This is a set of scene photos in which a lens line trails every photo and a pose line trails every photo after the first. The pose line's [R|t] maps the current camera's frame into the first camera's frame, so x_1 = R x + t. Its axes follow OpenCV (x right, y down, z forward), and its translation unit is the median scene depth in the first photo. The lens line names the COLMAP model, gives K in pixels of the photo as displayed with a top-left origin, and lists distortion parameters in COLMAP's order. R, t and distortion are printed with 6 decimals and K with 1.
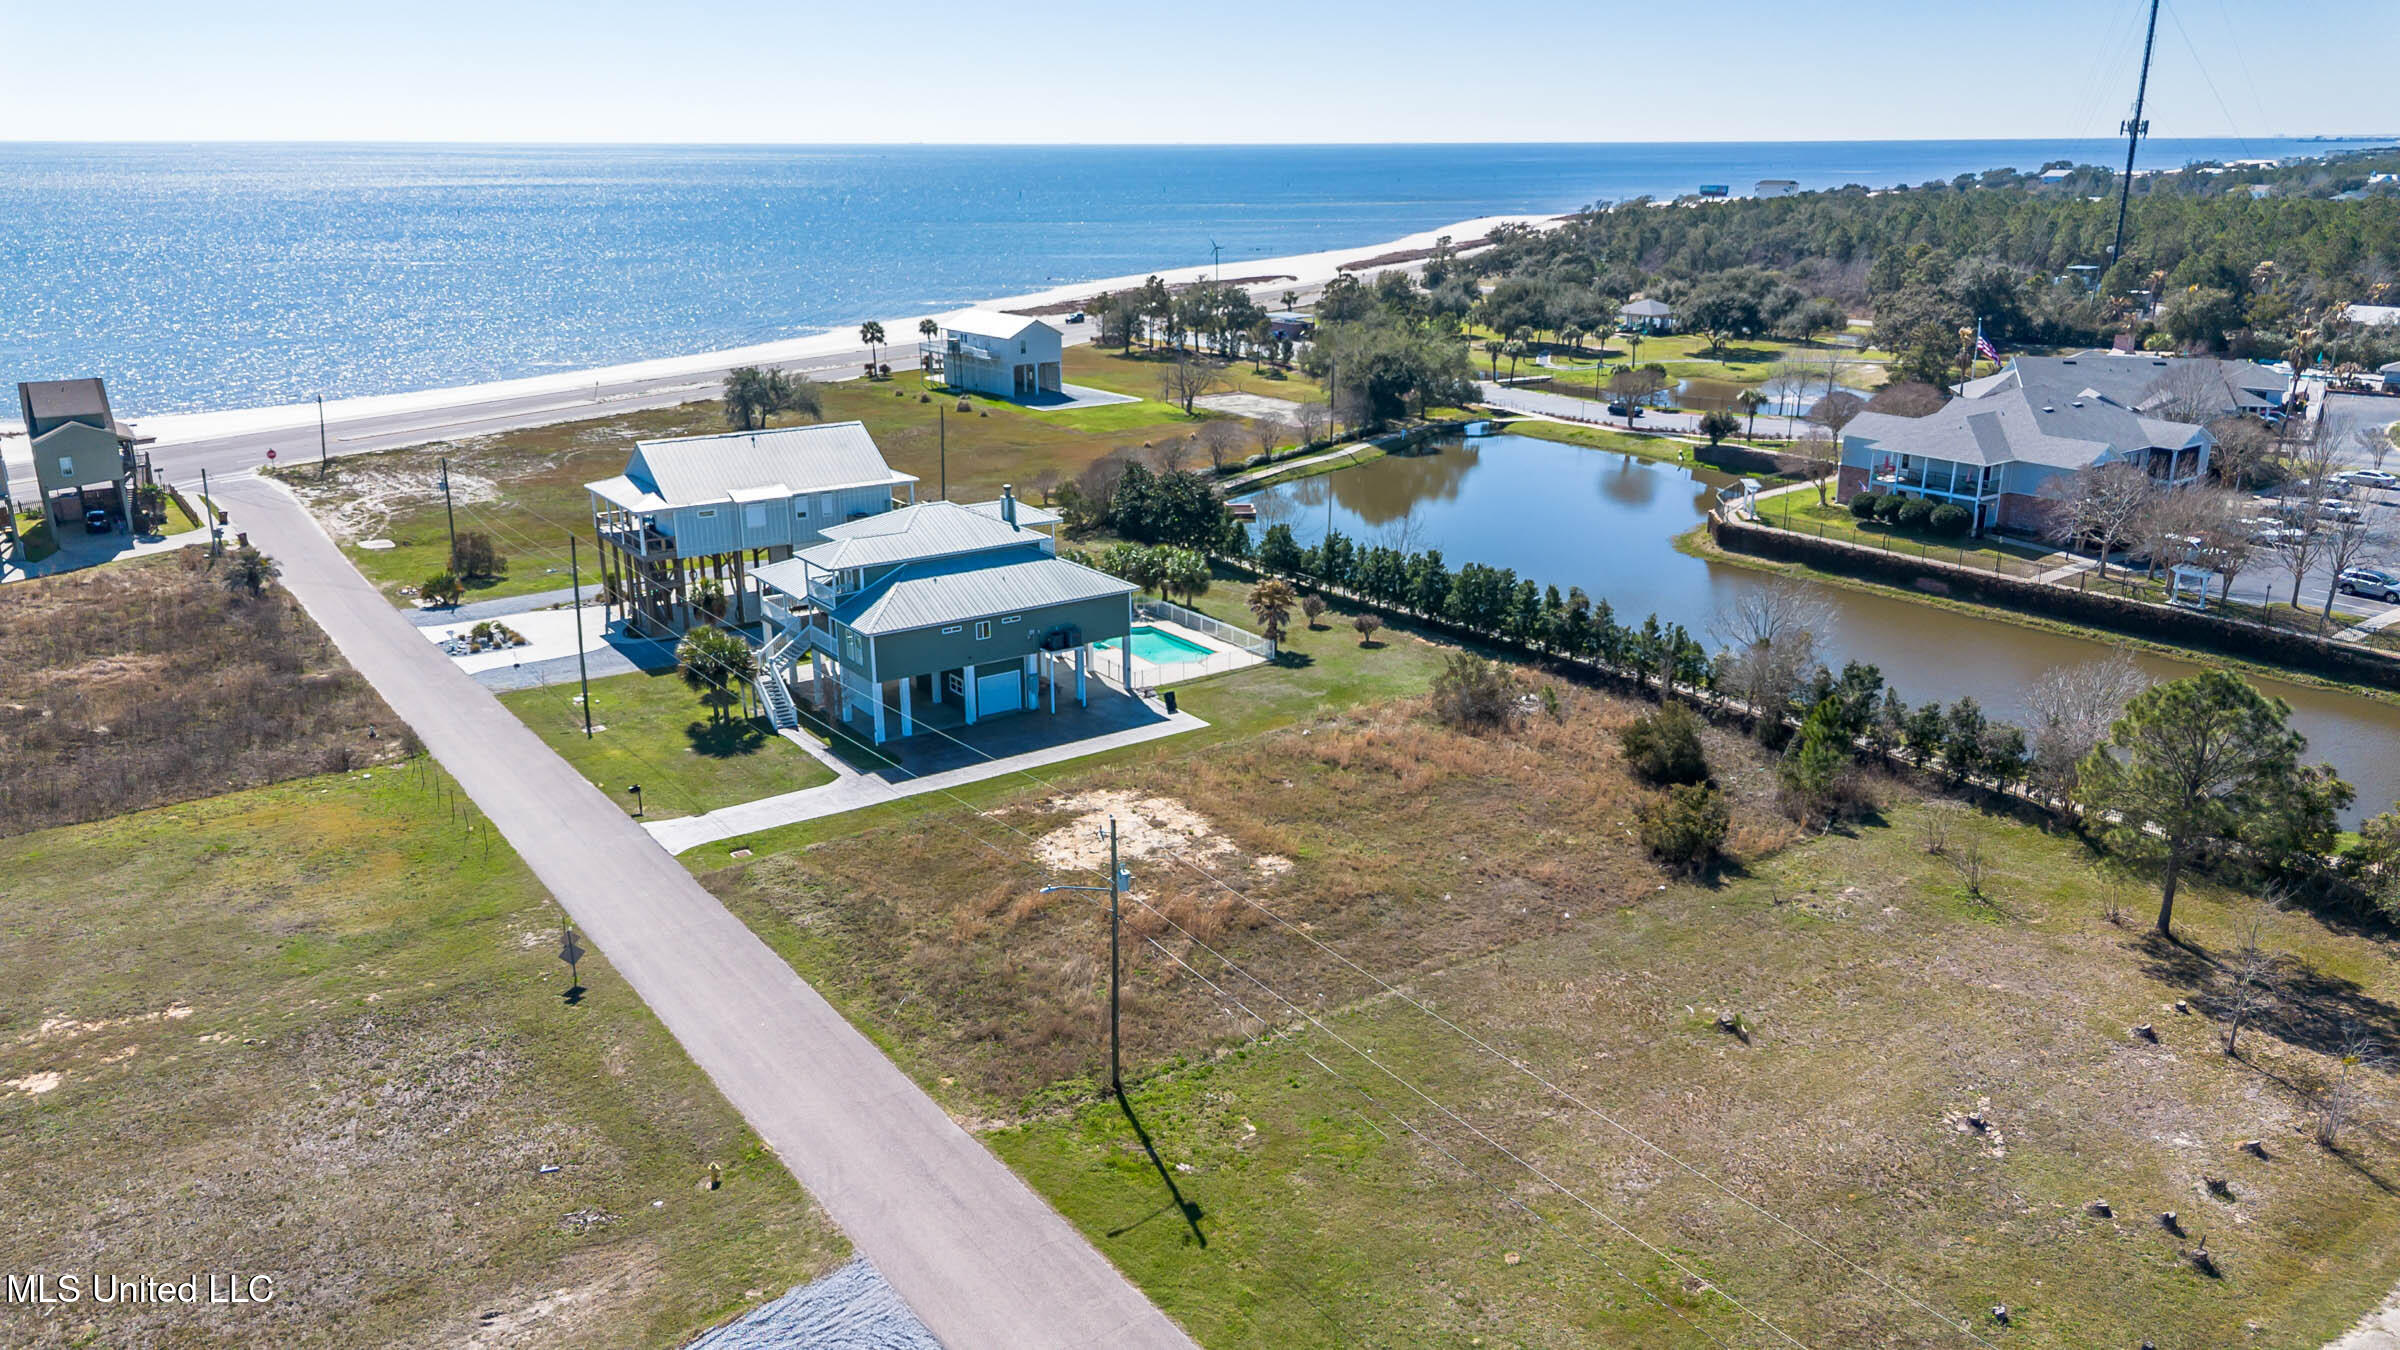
lens RADIAL K [[1691.1, 0, 1211.3], [0, 1691.1, 690.1], [0, 0, 1]] dist [0.081078, -0.082311]
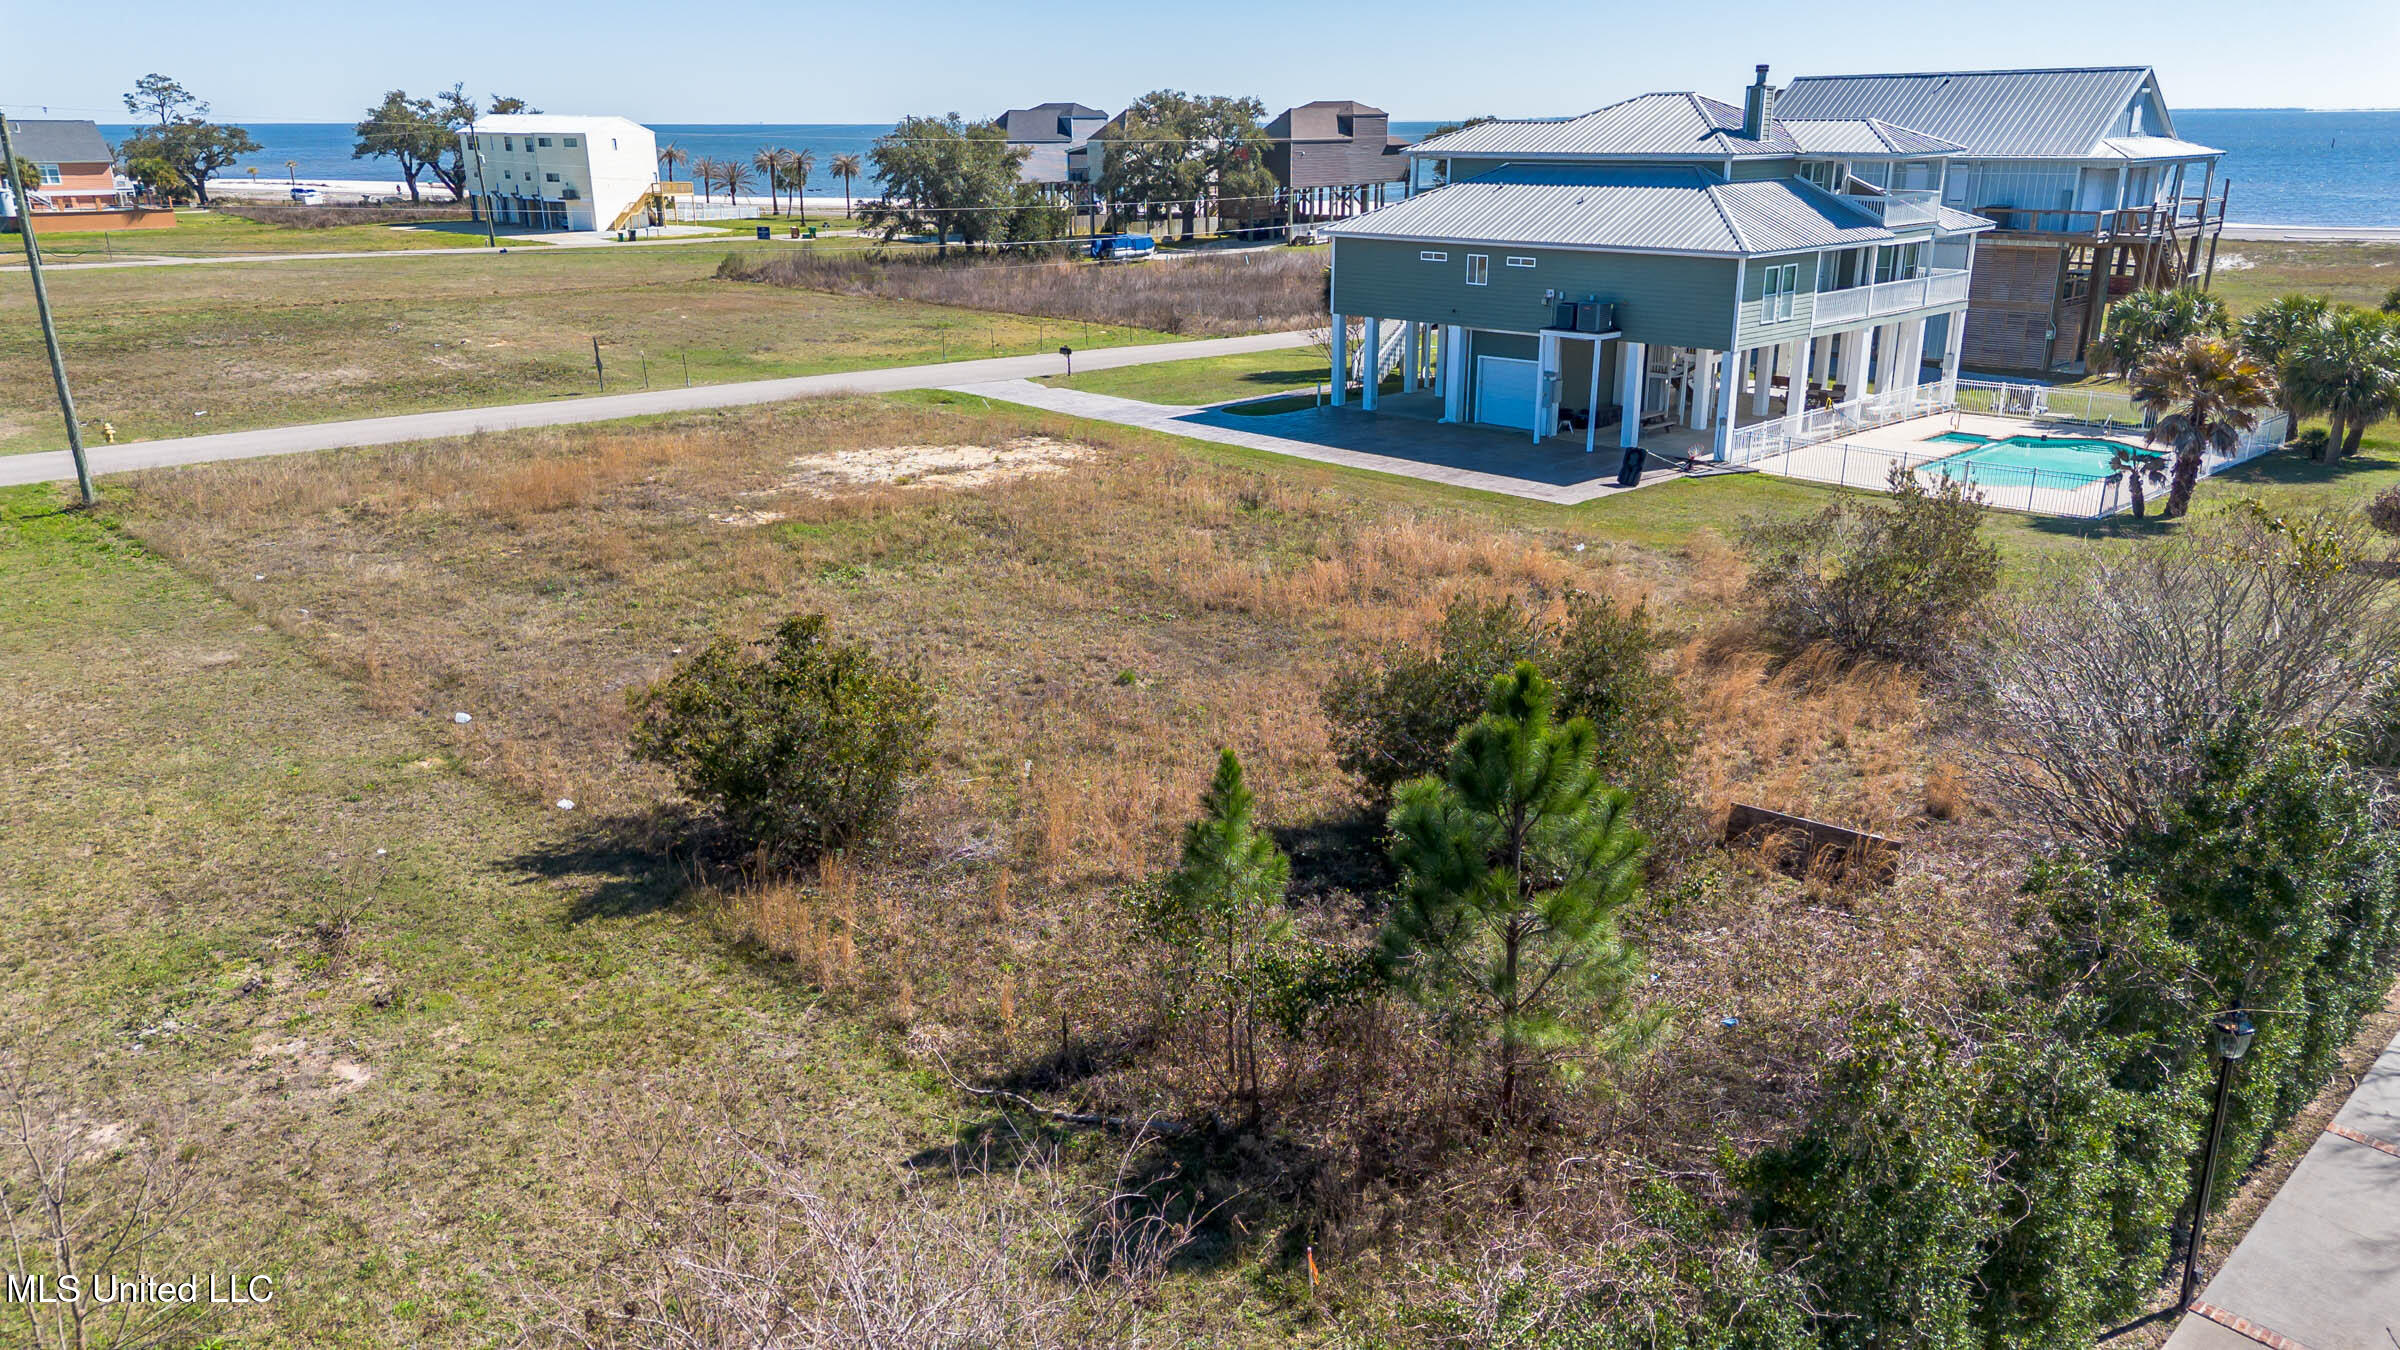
lens RADIAL K [[1691.1, 0, 1211.3], [0, 1691.1, 690.1], [0, 0, 1]] dist [0.081078, -0.082311]
pose [[0.141188, 0.316017, -0.938189, 0.512680], [-0.301064, 0.916503, 0.263405, -0.031672], [0.943094, 0.245266, 0.224540, 0.884345]]
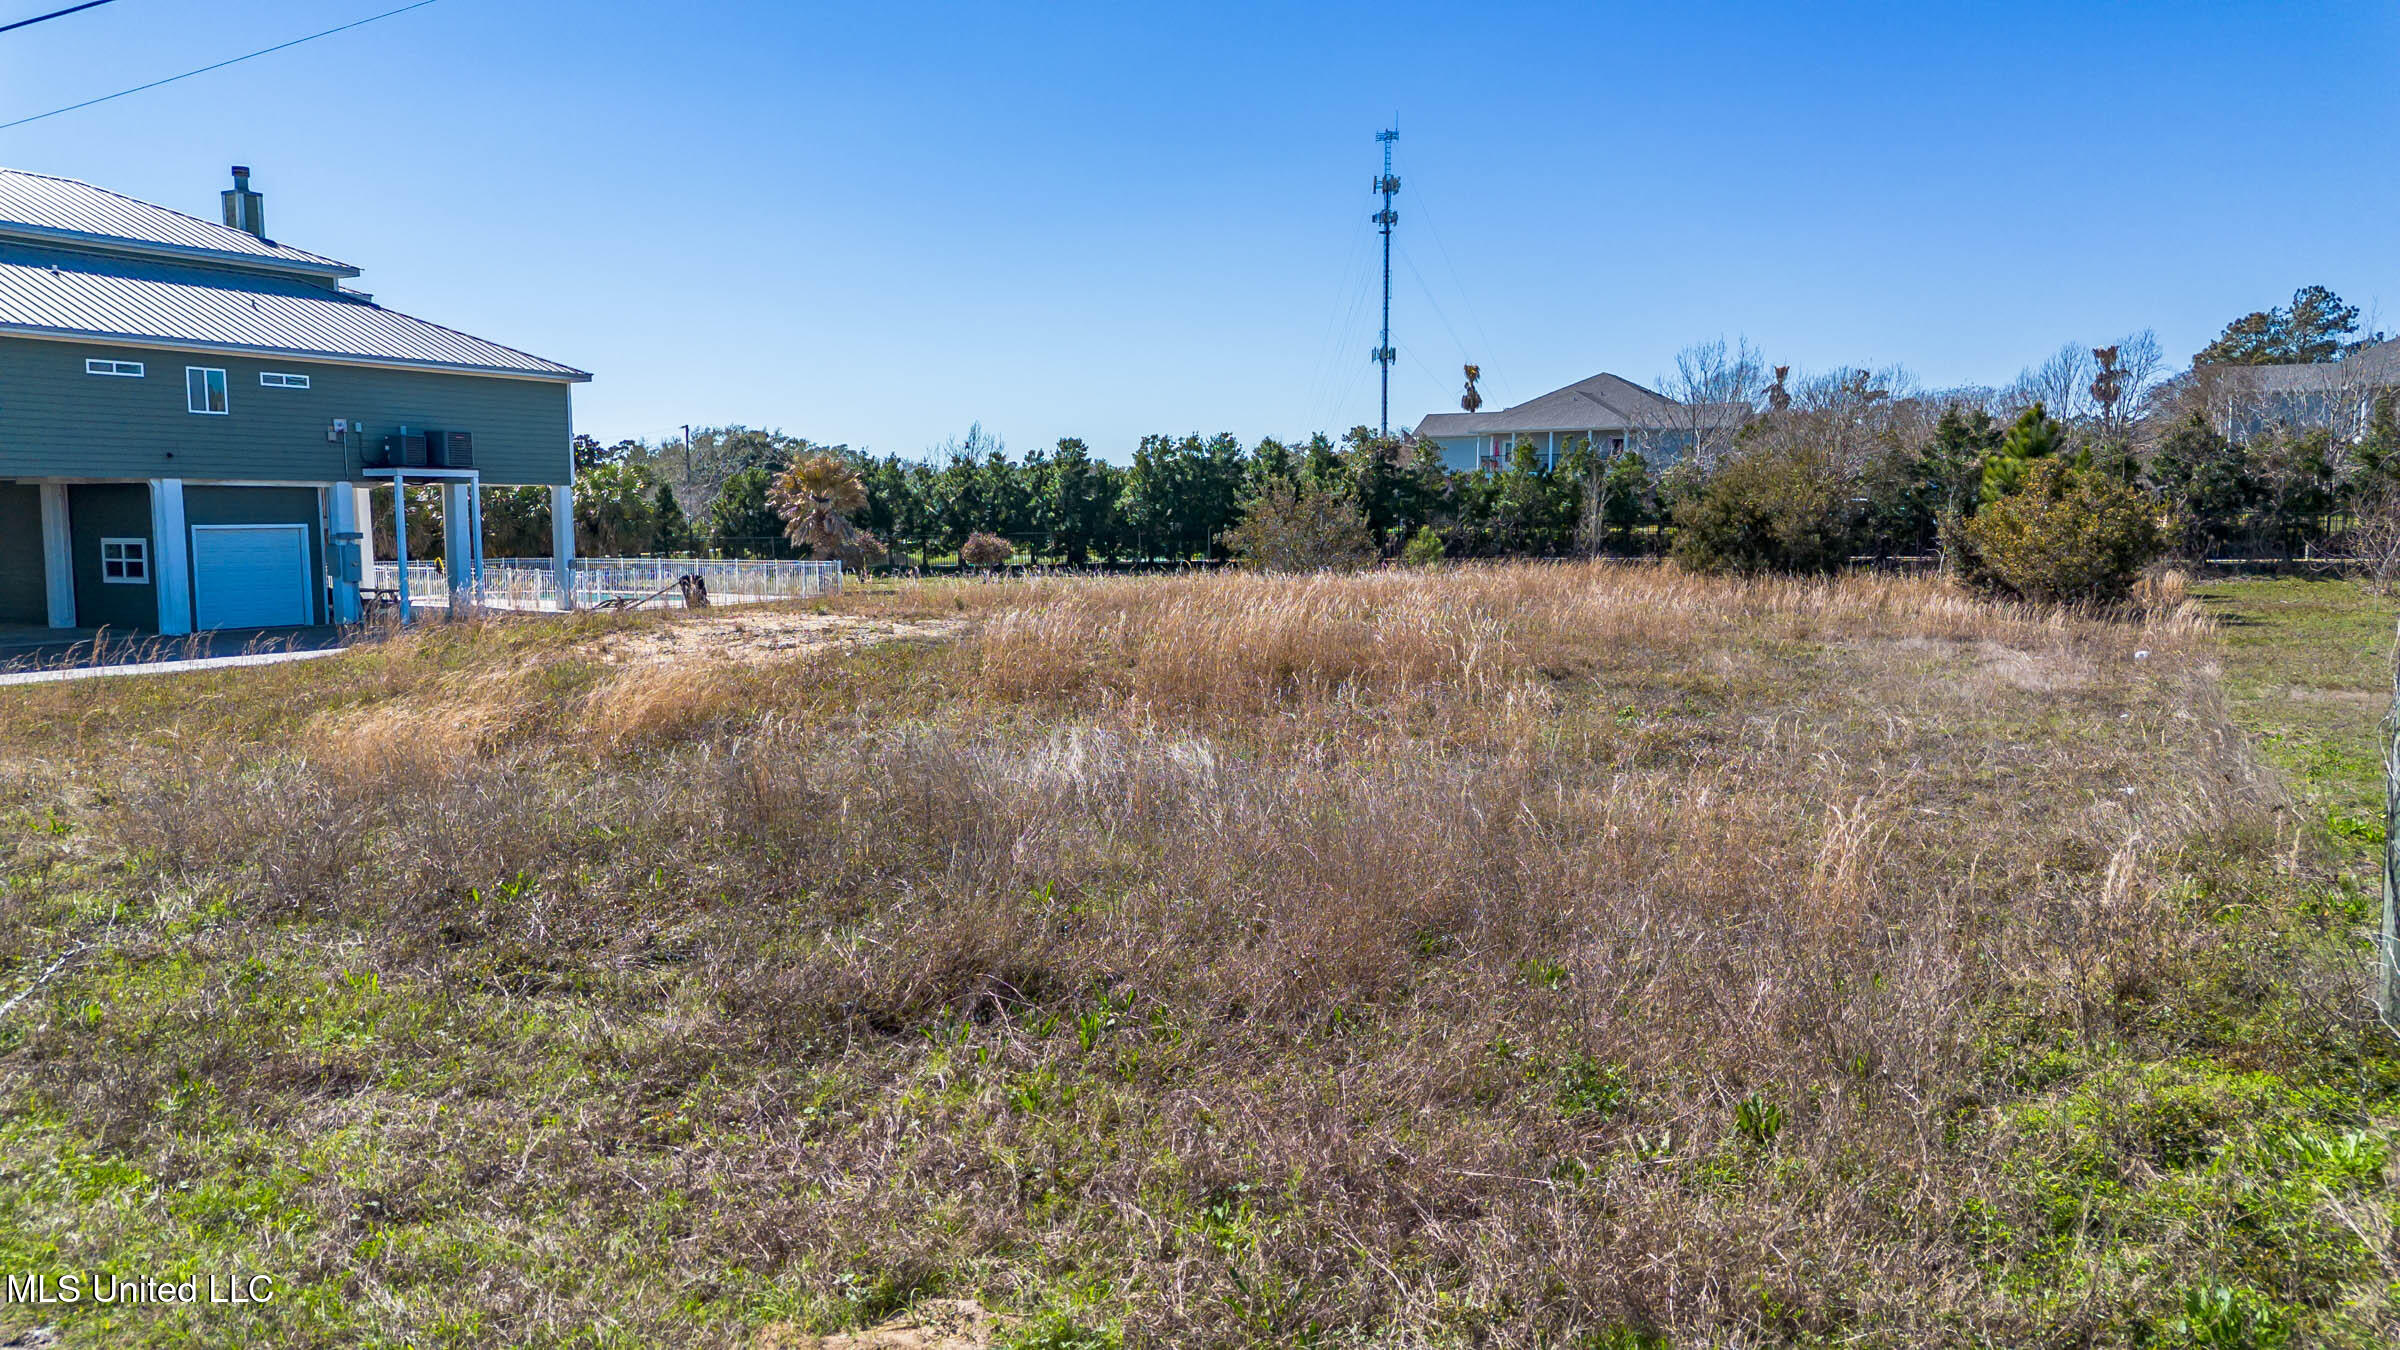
lens RADIAL K [[1691.1, 0, 1211.3], [0, 1691.1, 690.1], [0, 0, 1]] dist [0.081078, -0.082311]
pose [[0.893722, -0.047291, 0.446122, -0.118296], [0.138772, 0.974799, -0.174670, 0.145797], [-0.426619, 0.218016, 0.877762, 0.619688]]
